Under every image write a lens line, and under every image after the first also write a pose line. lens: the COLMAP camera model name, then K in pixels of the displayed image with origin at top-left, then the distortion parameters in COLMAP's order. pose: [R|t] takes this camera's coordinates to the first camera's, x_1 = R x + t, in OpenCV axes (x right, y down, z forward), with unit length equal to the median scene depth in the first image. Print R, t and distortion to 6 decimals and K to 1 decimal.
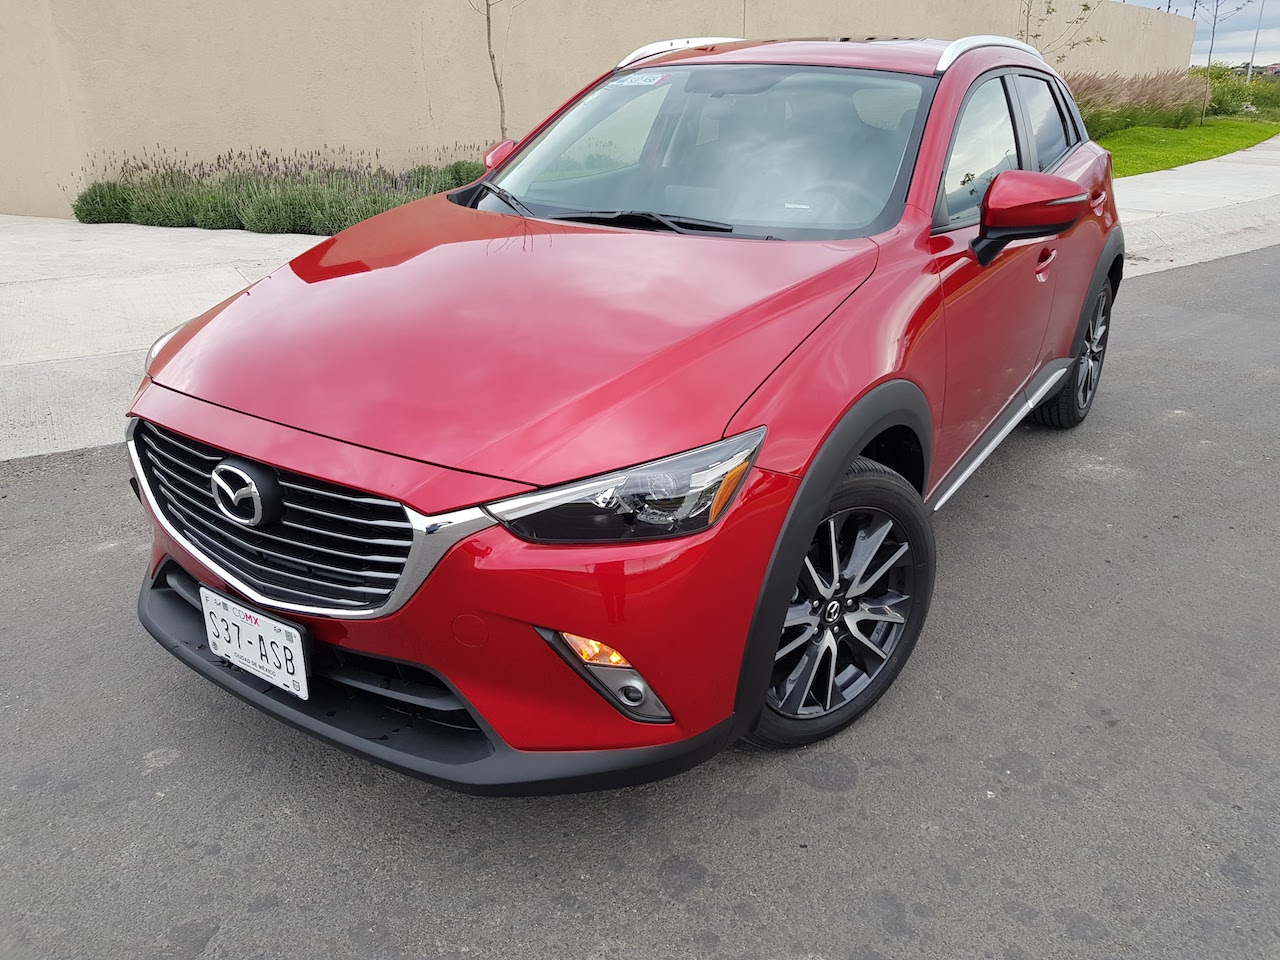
lens RADIAL K [[963.8, 0, 669.1], [0, 963.8, 427.5], [0, 0, 1]] dist [0.062048, -0.086949]
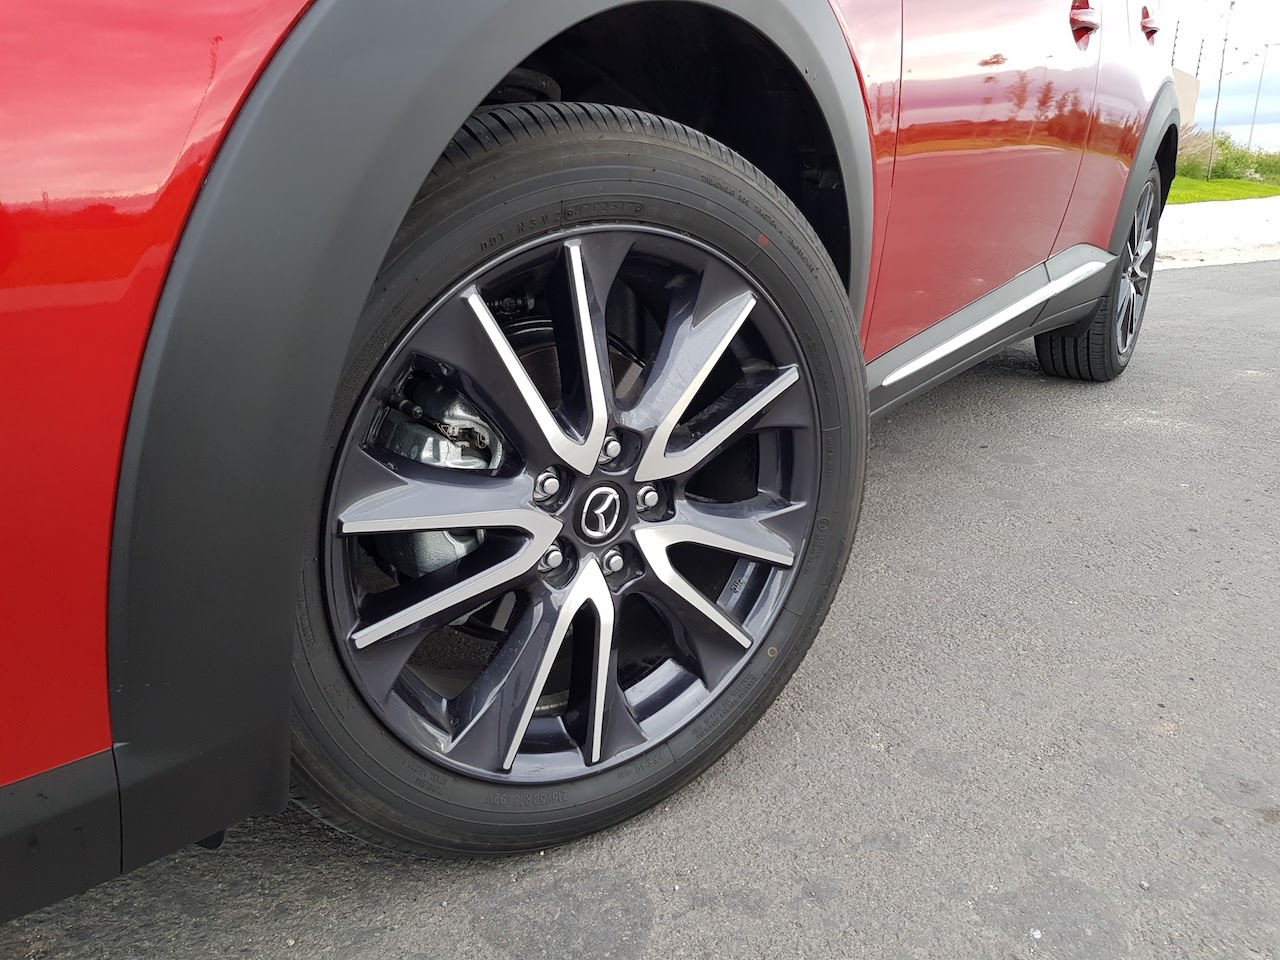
lens RADIAL K [[985.4, 0, 644.9], [0, 985.4, 432.8], [0, 0, 1]] dist [0.058397, -0.089458]
pose [[0.999638, 0.024036, -0.012101, 0.184042], [-0.024736, 0.997798, -0.061542, 0.174833], [0.010595, 0.061819, 0.998031, 0.565189]]
